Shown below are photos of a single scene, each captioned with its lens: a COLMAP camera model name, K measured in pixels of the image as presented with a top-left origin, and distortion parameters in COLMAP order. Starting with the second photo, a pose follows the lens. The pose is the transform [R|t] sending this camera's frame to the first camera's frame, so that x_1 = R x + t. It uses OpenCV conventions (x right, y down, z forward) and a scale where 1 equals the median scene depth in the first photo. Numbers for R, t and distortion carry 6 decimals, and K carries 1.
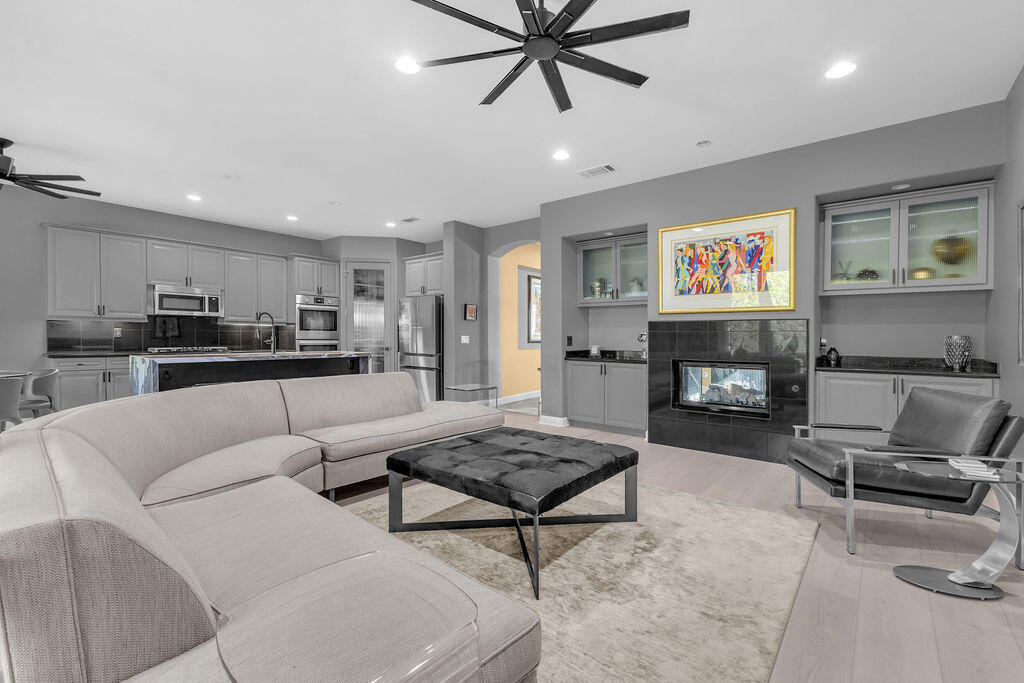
lens RADIAL K [[451.5, 0, 512.0], [0, 451.5, 341.5], [0, 0, 1]] dist [0.028499, -0.000024]
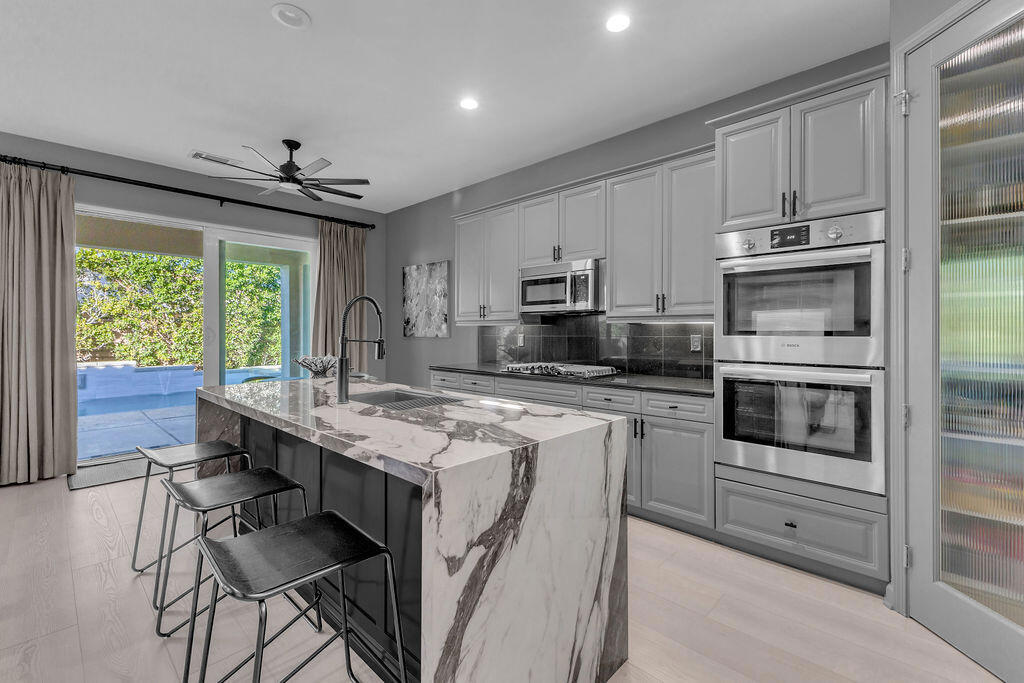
lens RADIAL K [[444.1, 0, 525.5], [0, 444.1, 326.5], [0, 0, 1]] dist [0.016068, -0.000181]
pose [[-0.060004, -0.017733, -0.998041, -0.127635], [-0.010231, 0.999801, -0.017149, -0.025533], [0.998146, 0.009182, -0.060174, 0.934902]]
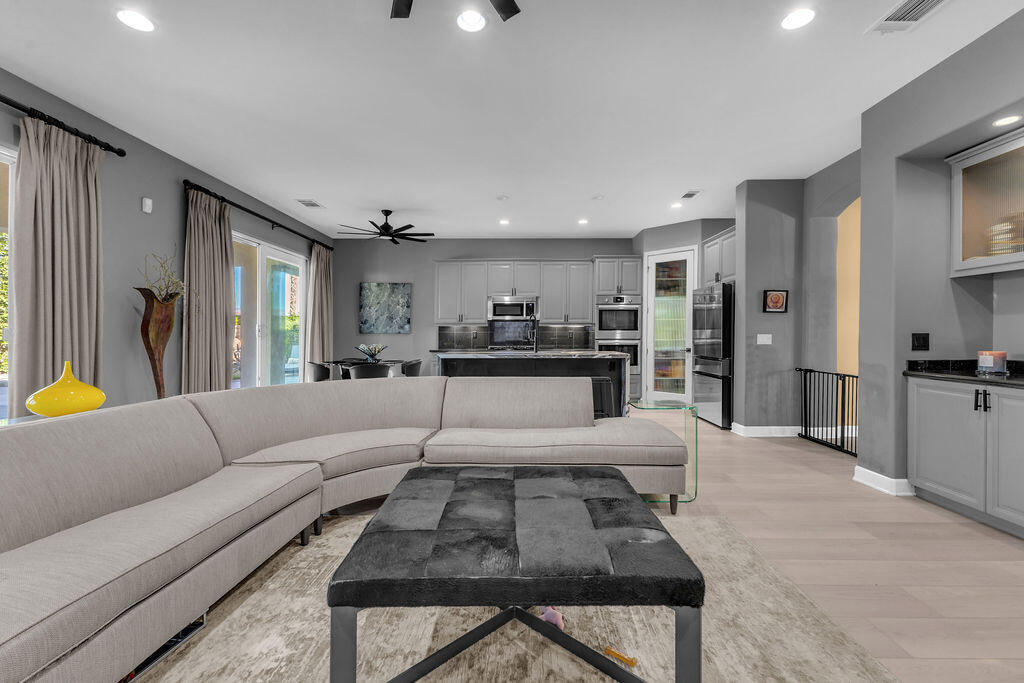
lens RADIAL K [[451.5, 0, 512.0], [0, 451.5, 341.5], [0, 0, 1]] dist [0.028499, -0.000024]
pose [[0.636496, 0.003686, -0.771271, 0.205490], [-0.003428, 0.999992, 0.001950, -0.001019], [0.771272, 0.001403, 0.636504, 0.219560]]
